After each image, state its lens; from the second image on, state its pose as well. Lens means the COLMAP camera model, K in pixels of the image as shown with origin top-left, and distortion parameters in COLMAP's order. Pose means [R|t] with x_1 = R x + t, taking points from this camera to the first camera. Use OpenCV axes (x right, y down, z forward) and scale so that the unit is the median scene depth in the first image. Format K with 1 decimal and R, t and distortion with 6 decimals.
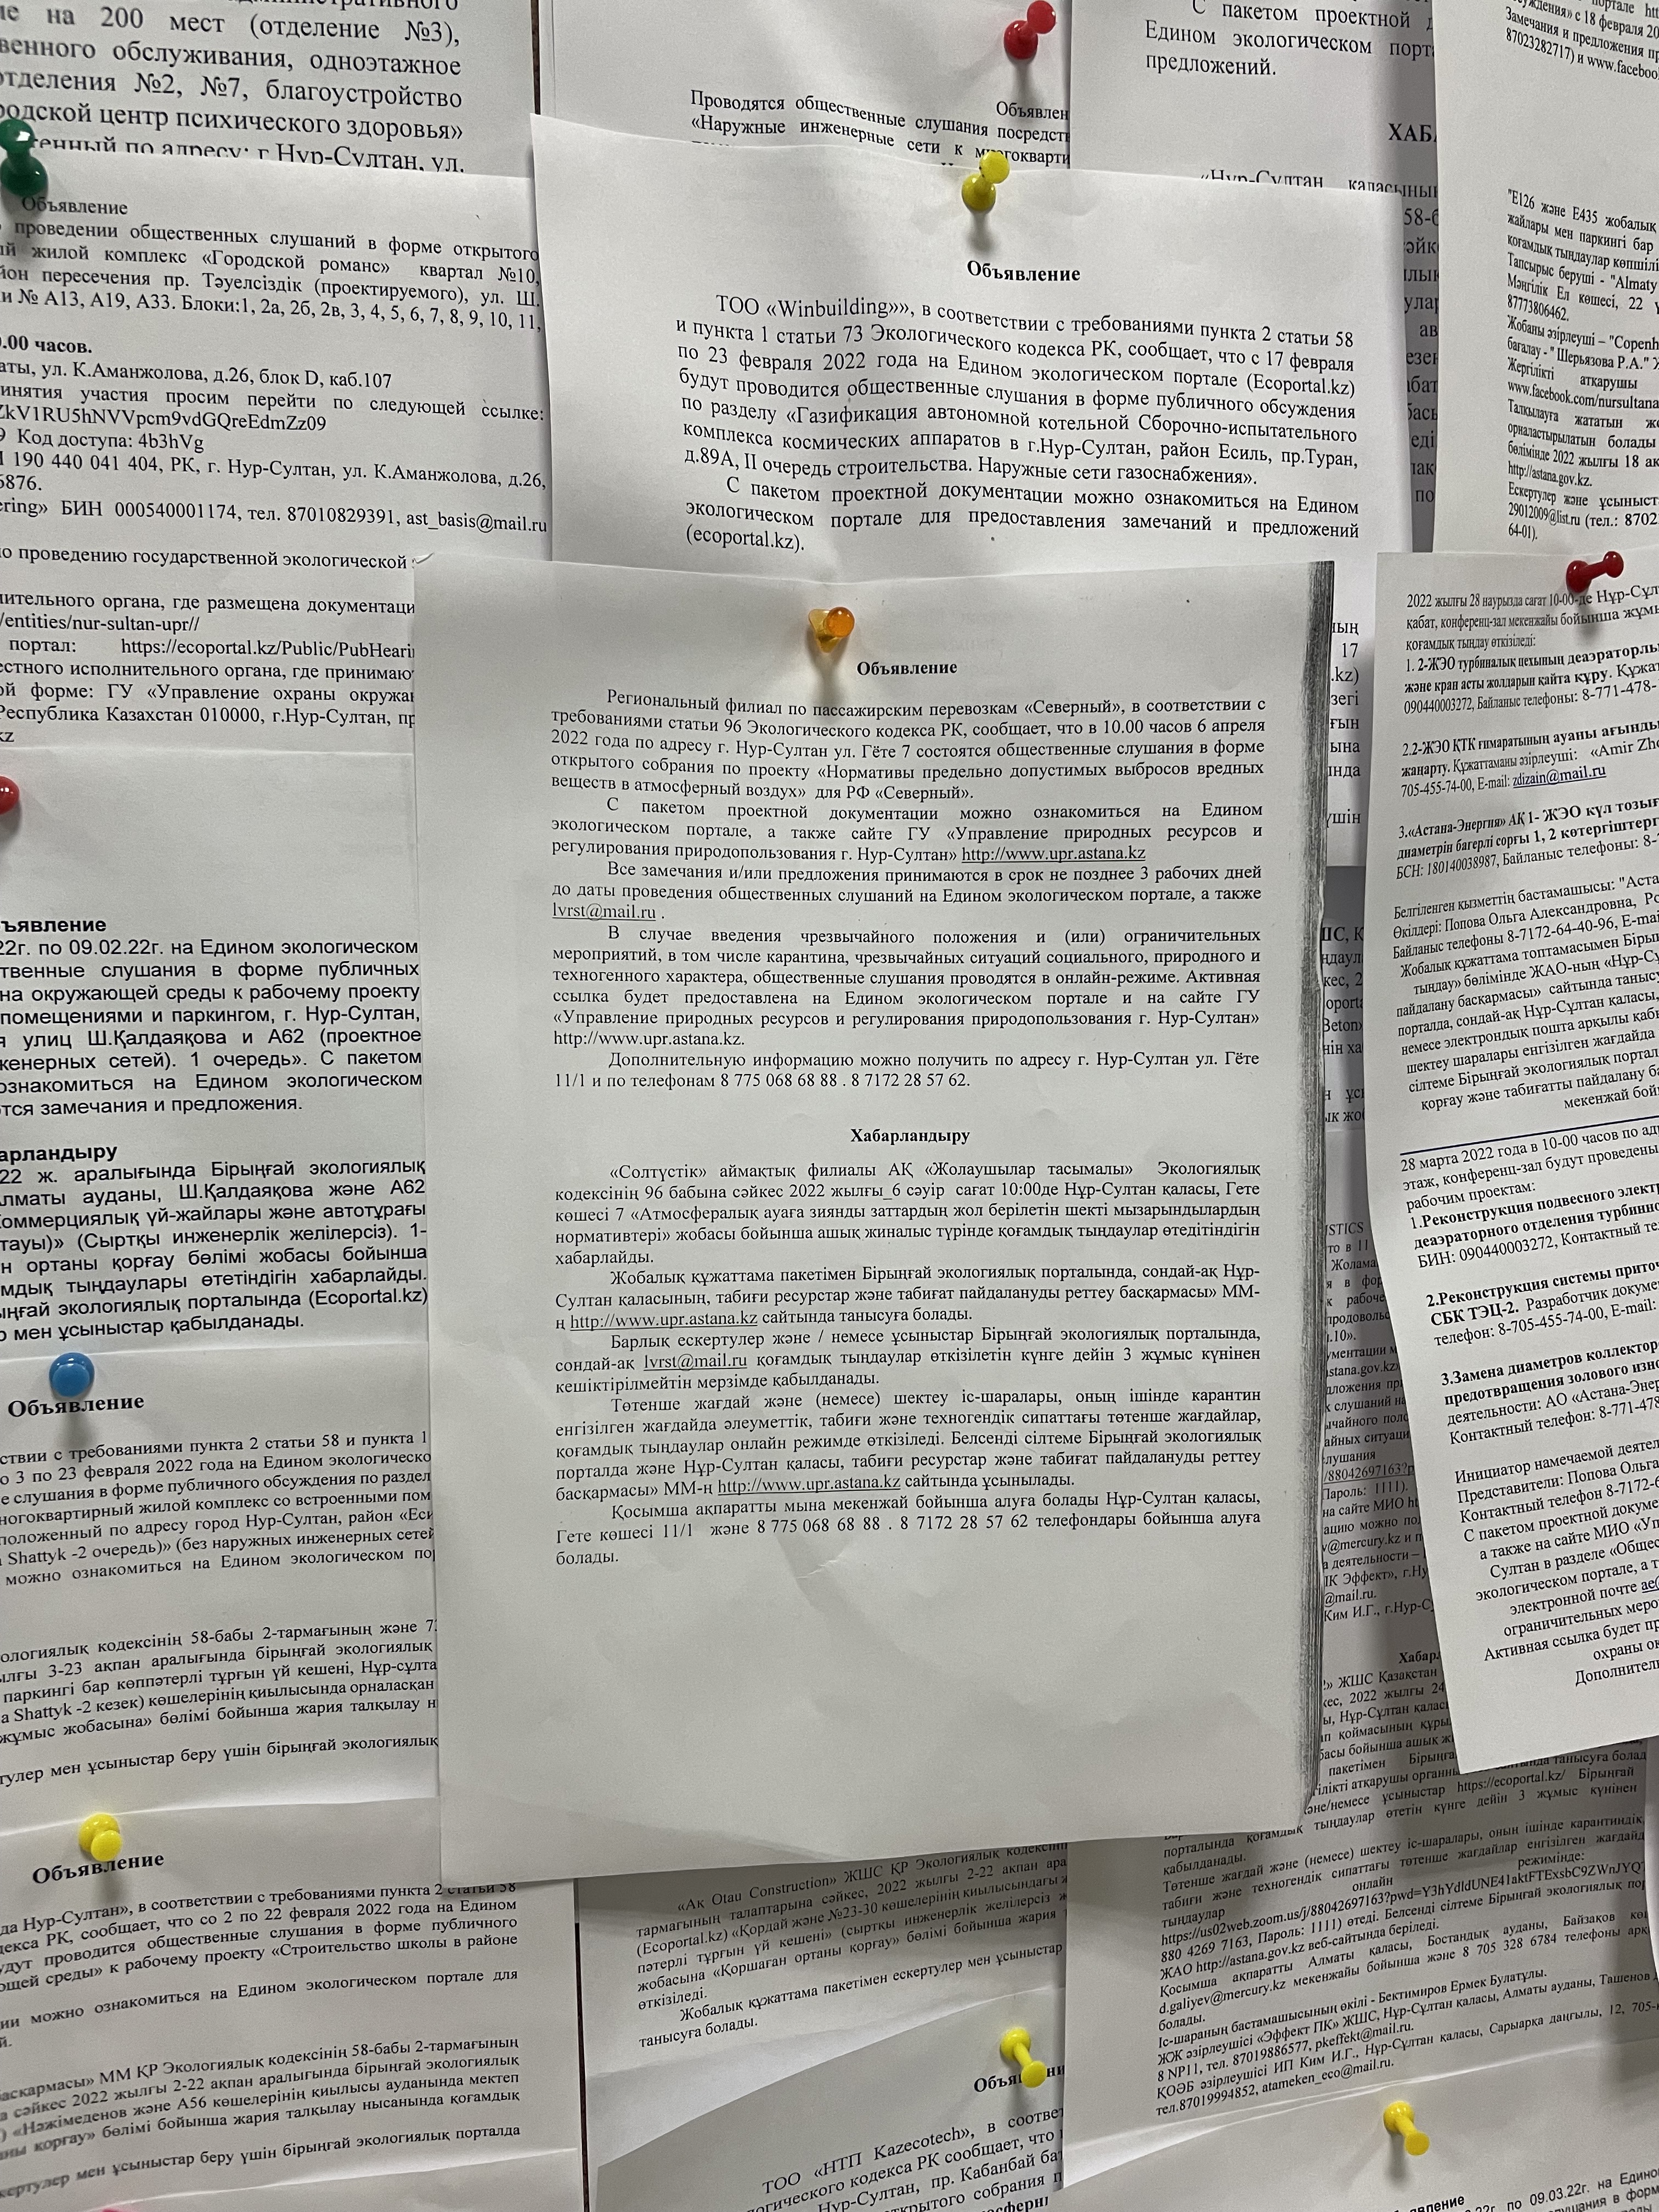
lens RADIAL K [[1701.3, 0, 831.5], [0, 1701.3, 1101.5], [0, 0, 1]] dist [0.036330, -0.038852]
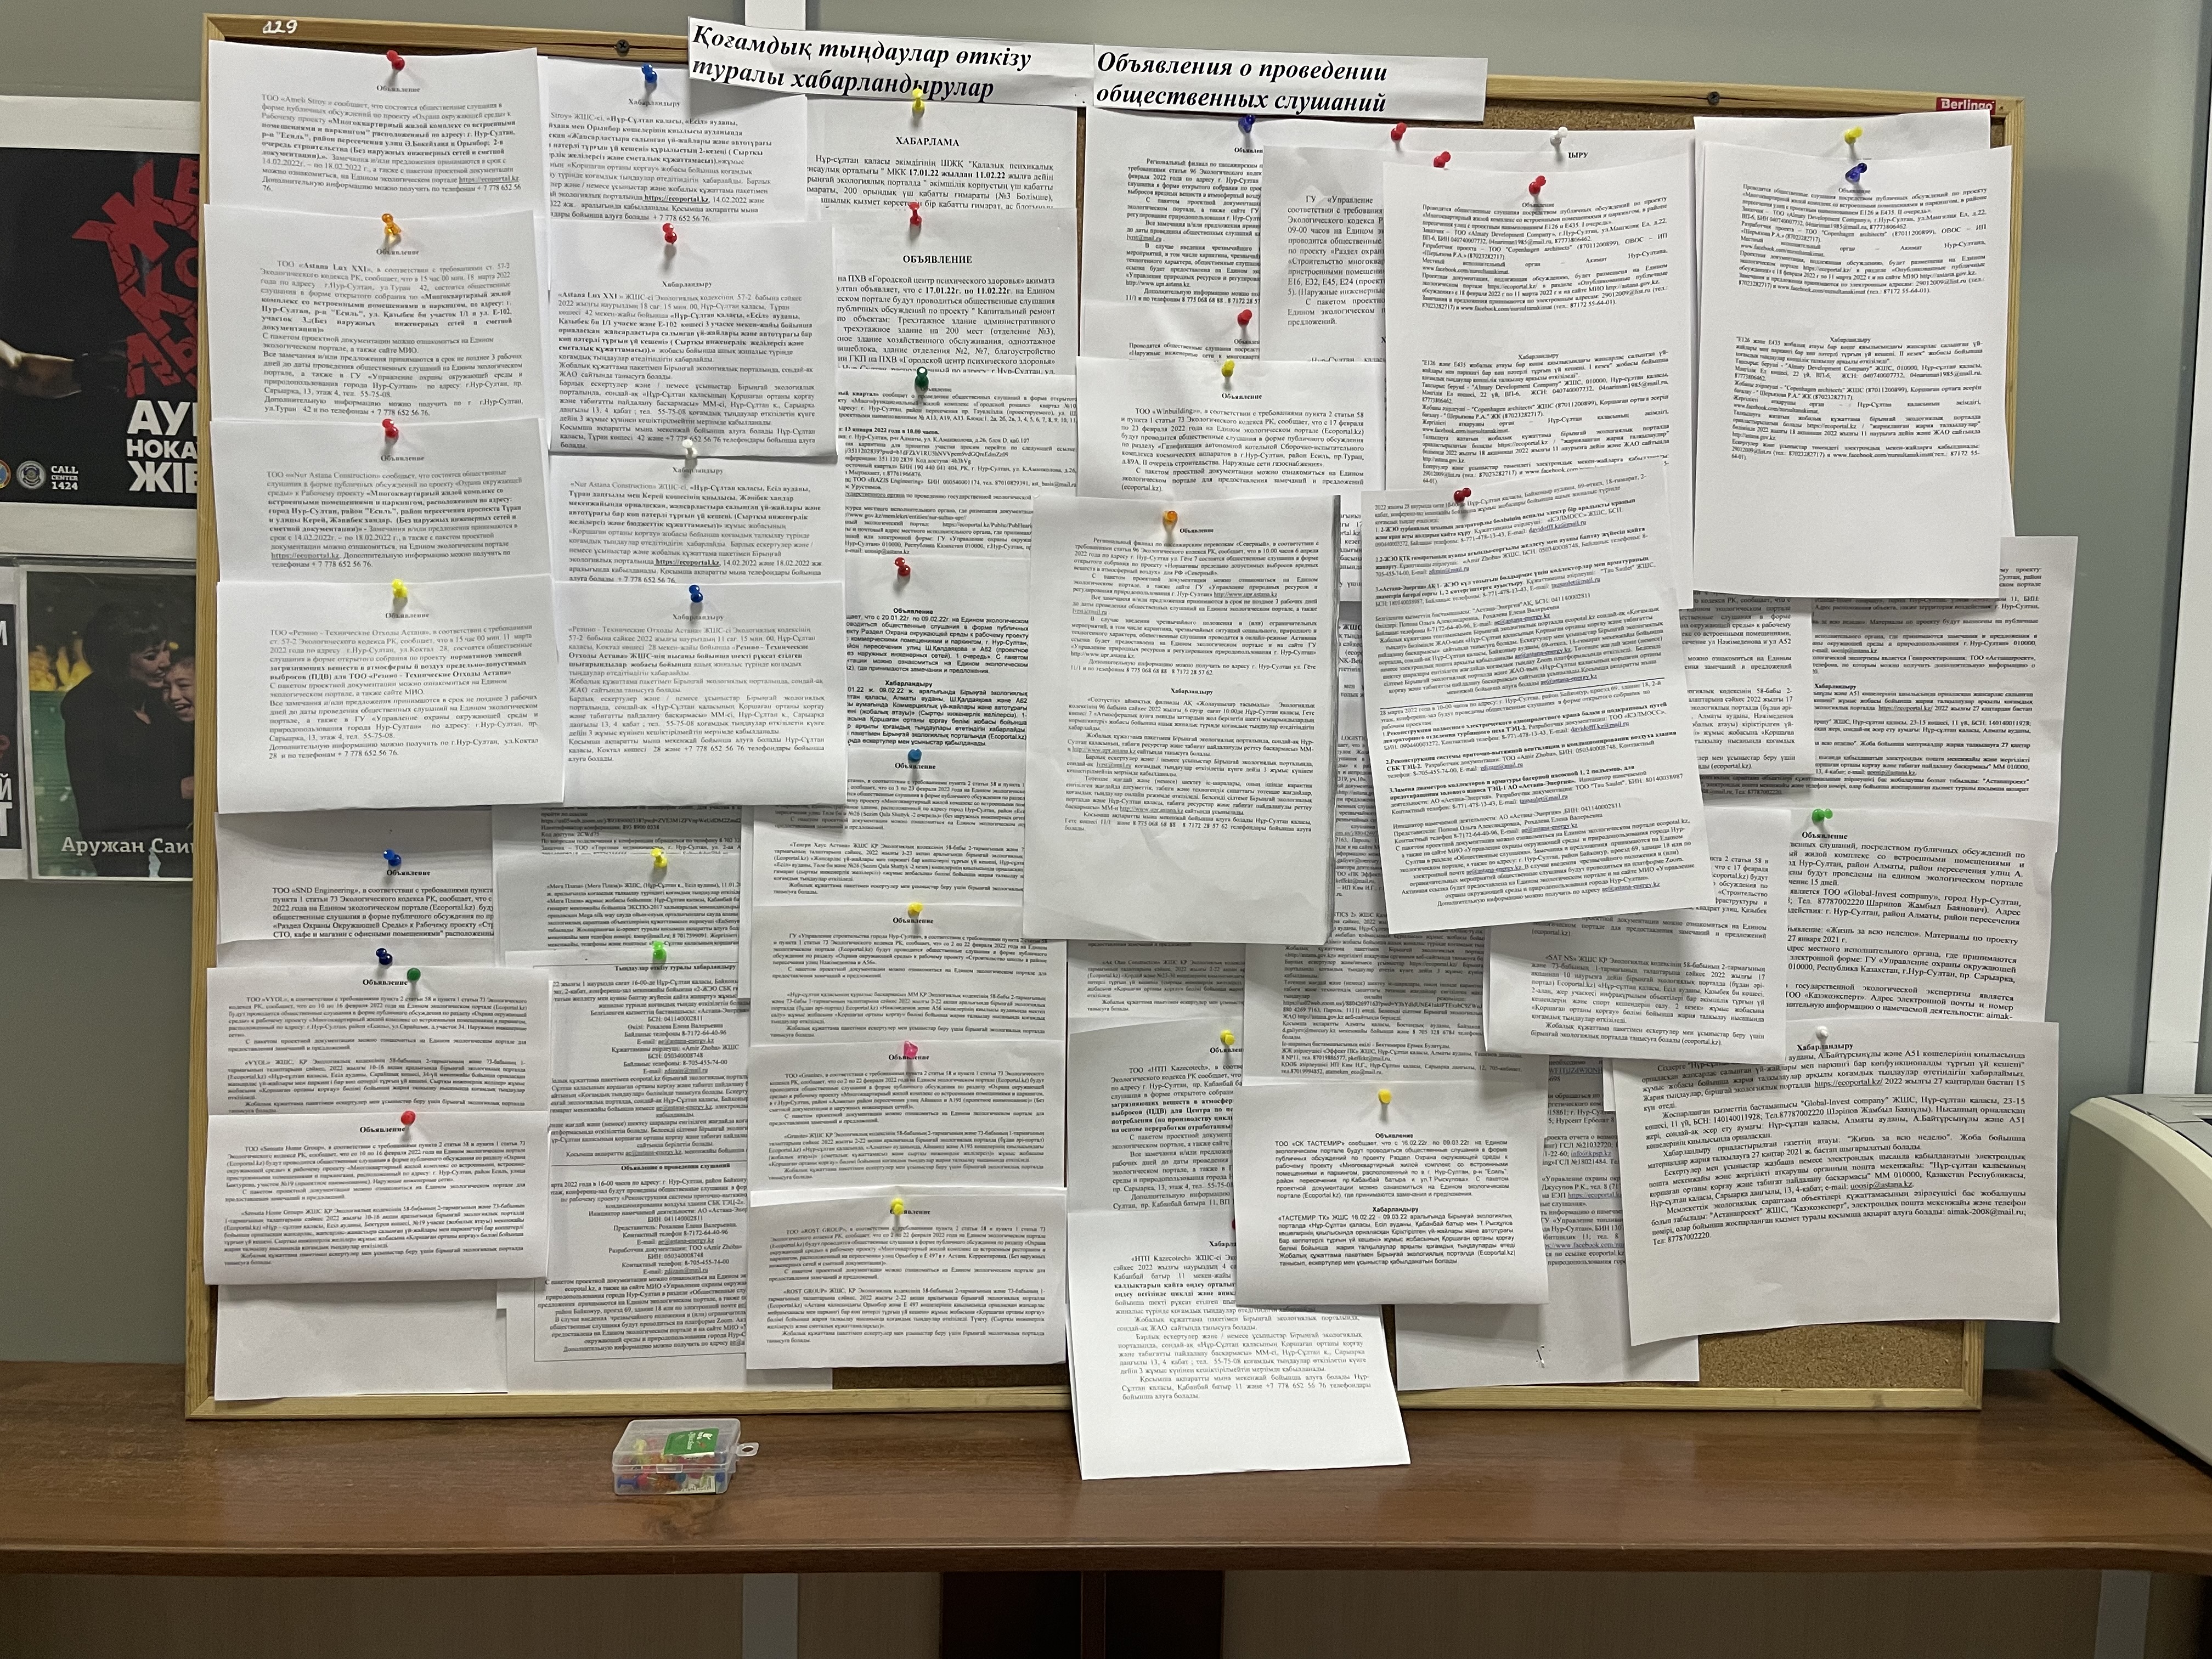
lens RADIAL K [[1701.3, 0, 1108.8], [0, 1701.3, 838.8], [0, 0, 1]] dist [0.036330, -0.038852]
pose [[0.983872, 0.034386, -0.175535, 0.426372], [-0.042995, 0.998040, -0.045480, 0.410537], [0.173627, 0.052294, 0.983422, -1.861727]]
